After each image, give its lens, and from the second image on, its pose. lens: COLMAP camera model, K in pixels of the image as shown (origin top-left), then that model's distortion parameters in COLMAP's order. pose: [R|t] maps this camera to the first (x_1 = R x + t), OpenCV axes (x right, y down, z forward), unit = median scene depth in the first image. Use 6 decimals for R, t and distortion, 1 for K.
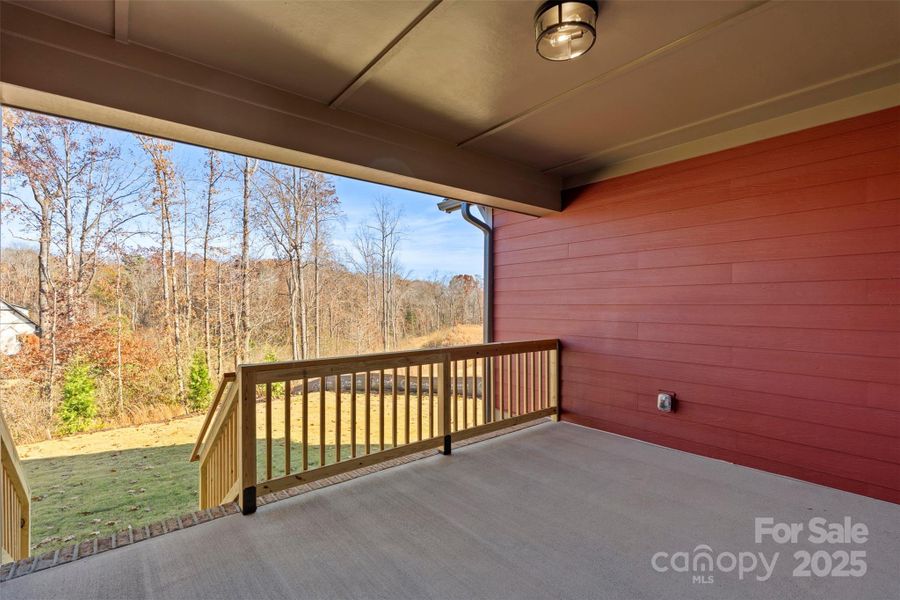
lens RADIAL K [[412.3, 0, 450.0], [0, 412.3, 300.0], [0, 0, 1]] dist [0.003257, 0.000379]
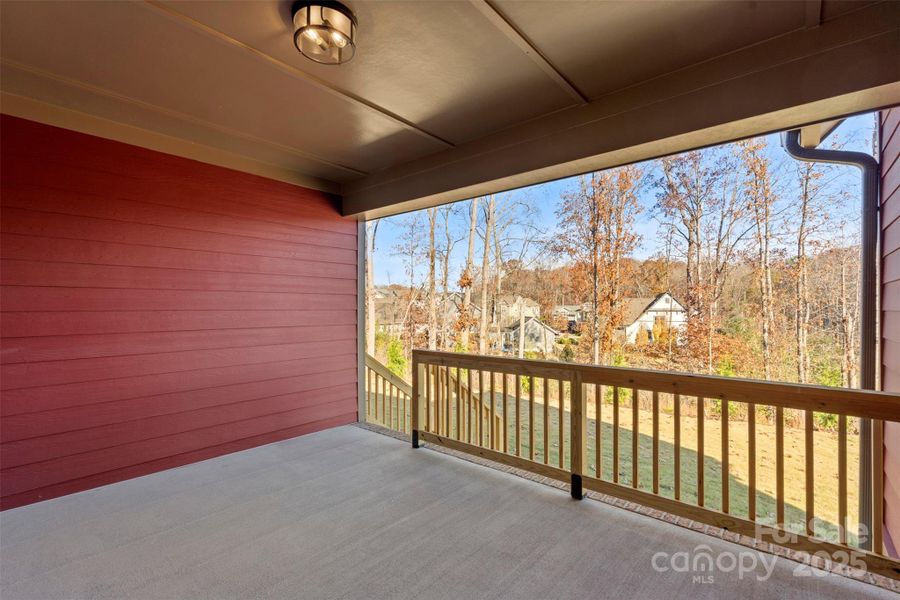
lens RADIAL K [[412.3, 0, 450.0], [0, 412.3, 300.0], [0, 0, 1]] dist [0.003257, 0.000379]
pose [[0.182449, -0.014125, -0.983114, 0.746838], [0.005754, 0.999895, -0.013298, 0.001100], [0.983199, -0.003231, 0.182511, 0.626662]]
